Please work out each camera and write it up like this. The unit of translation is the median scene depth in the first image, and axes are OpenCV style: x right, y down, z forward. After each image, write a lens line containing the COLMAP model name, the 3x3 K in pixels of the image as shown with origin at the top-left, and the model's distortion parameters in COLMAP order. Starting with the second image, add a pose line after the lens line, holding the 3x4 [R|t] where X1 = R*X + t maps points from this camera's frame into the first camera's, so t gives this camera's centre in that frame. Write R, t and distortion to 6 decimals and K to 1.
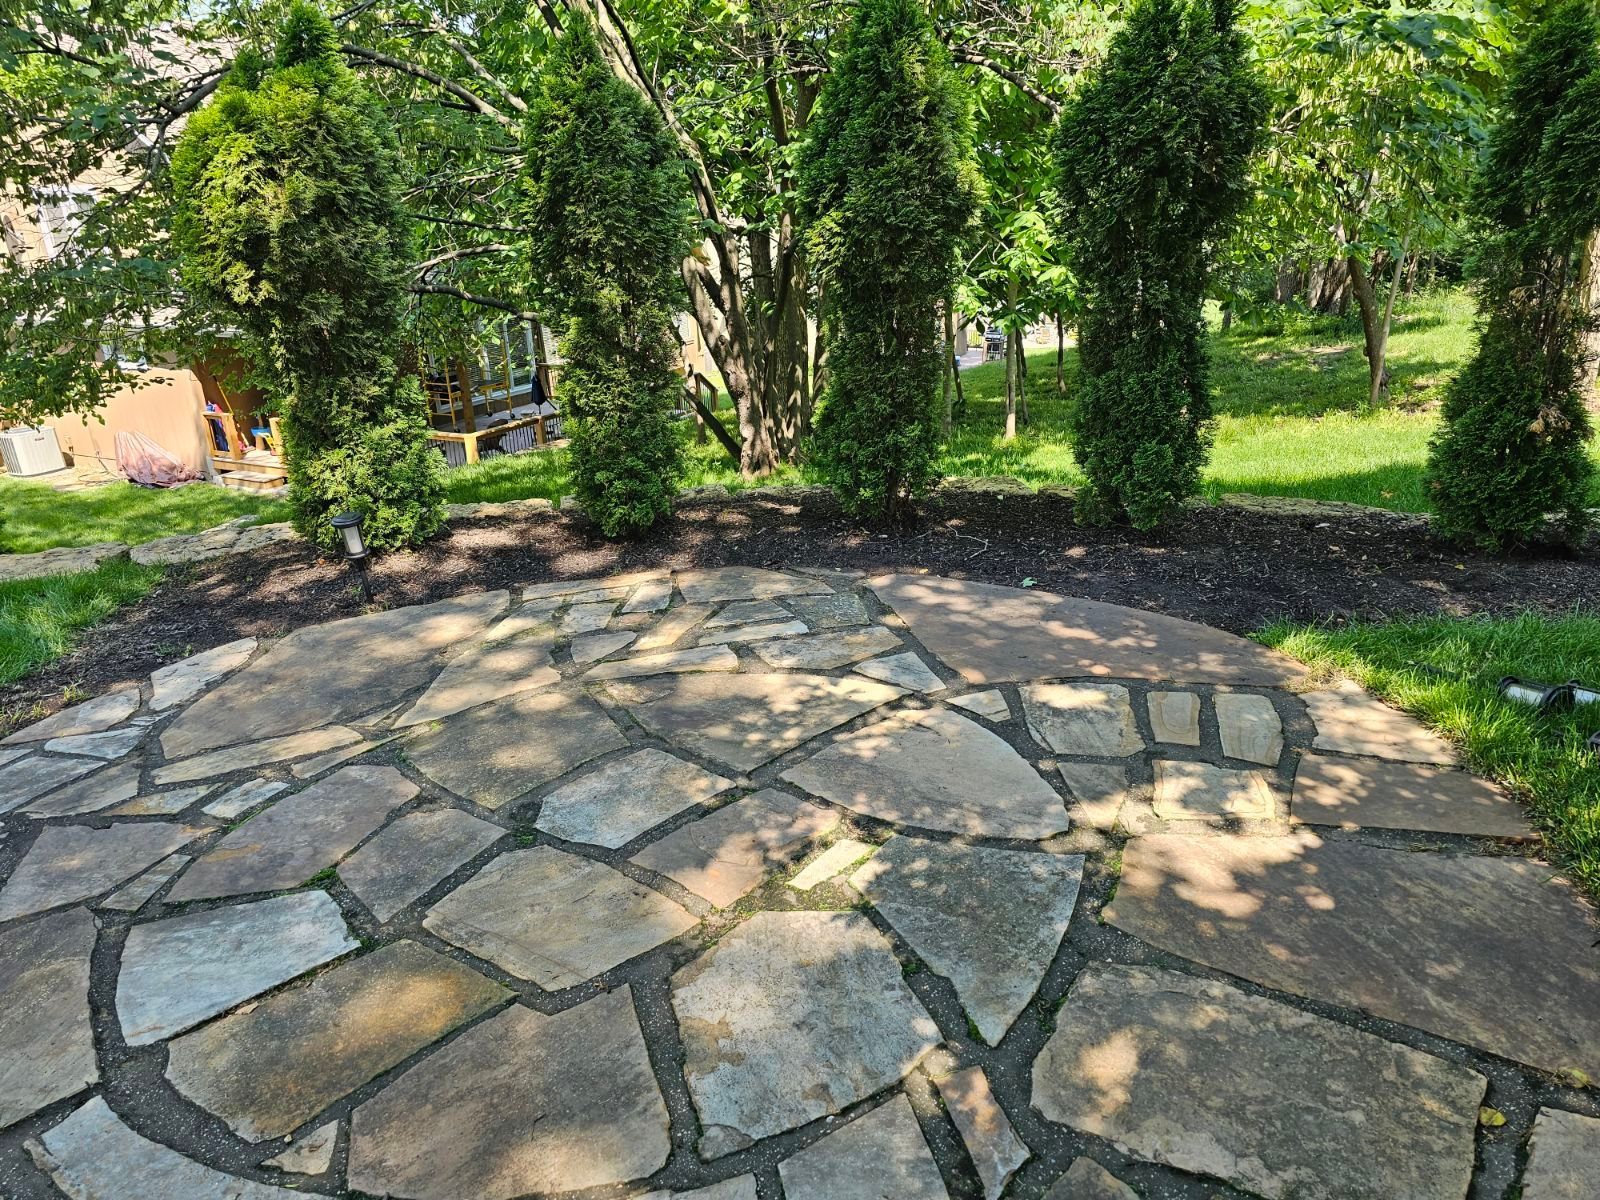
lens RADIAL K [[1071.8, 0, 801.2], [0, 1071.8, 598.8], [0, 0, 1]] dist [0.055100, -0.048517]
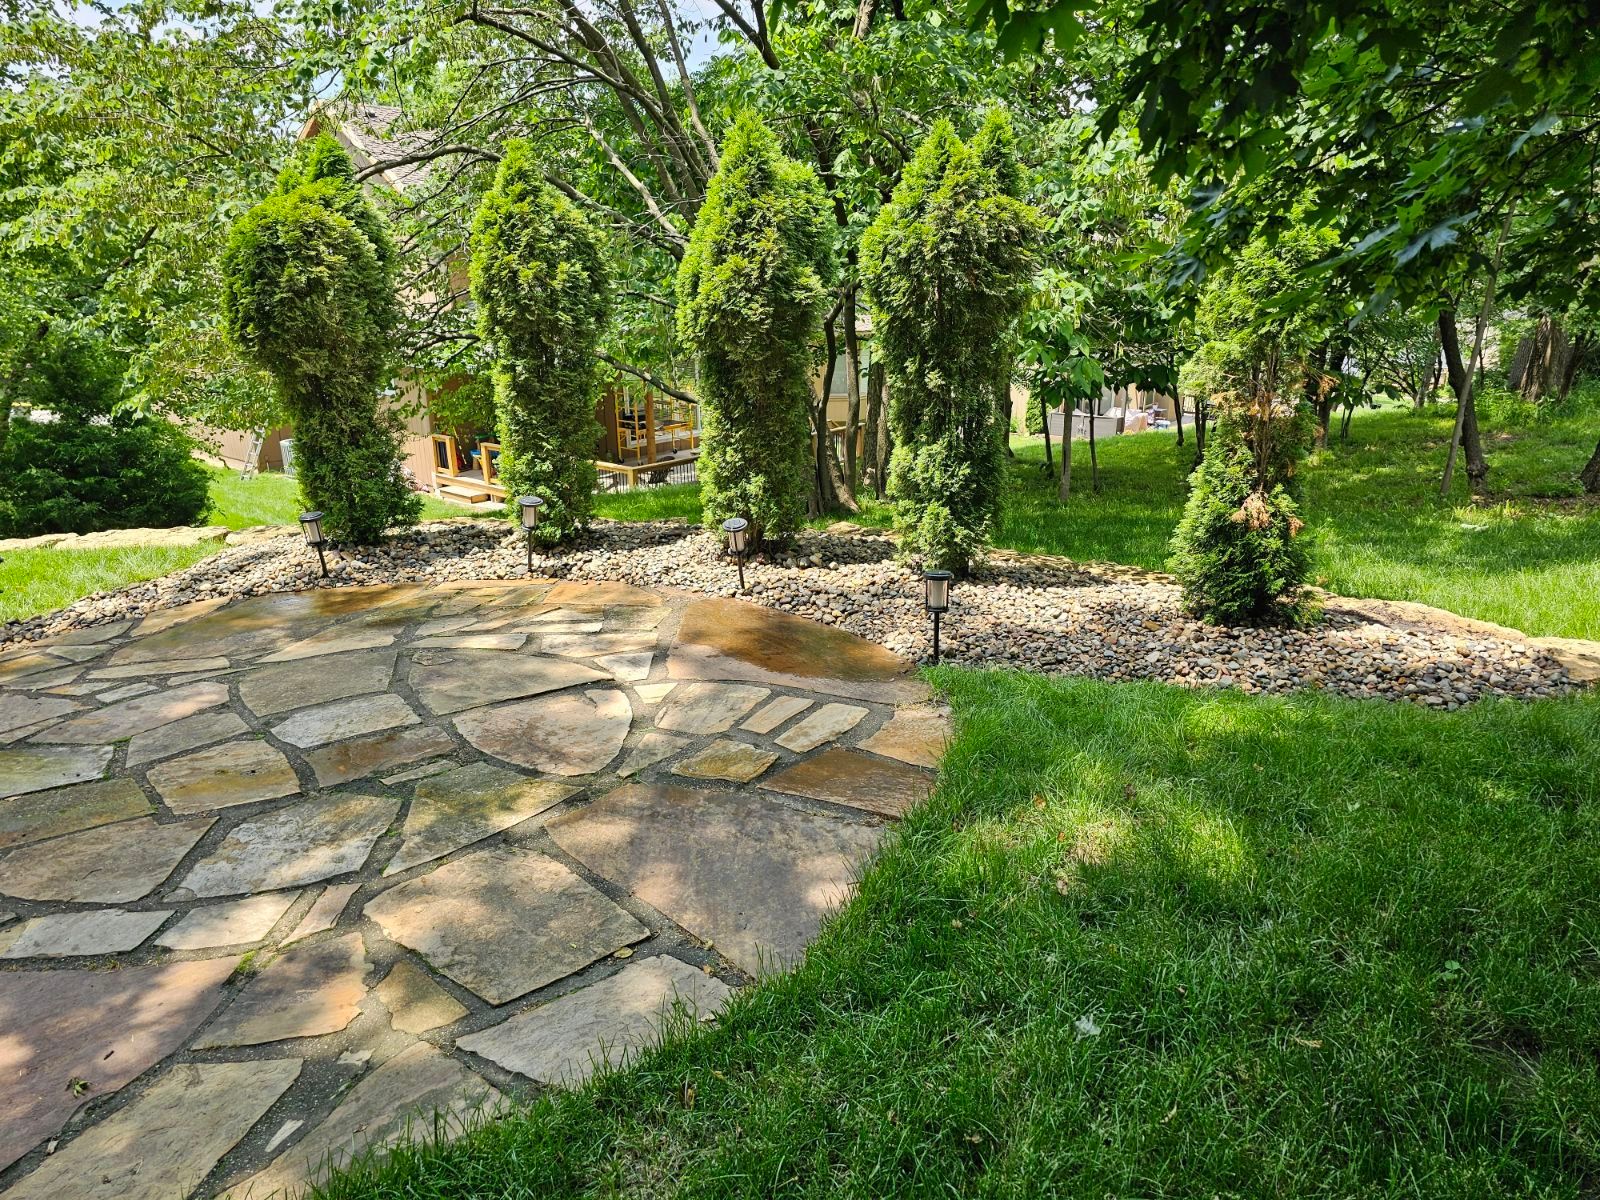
lens RADIAL K [[1071.8, 0, 801.2], [0, 1071.8, 598.8], [0, 0, 1]] dist [0.055100, -0.048517]
pose [[0.971125, 0.092281, -0.220002, 0.476197], [-0.102093, 0.994206, -0.033629, 0.010639], [0.215624, 0.055118, 0.974920, -0.165012]]
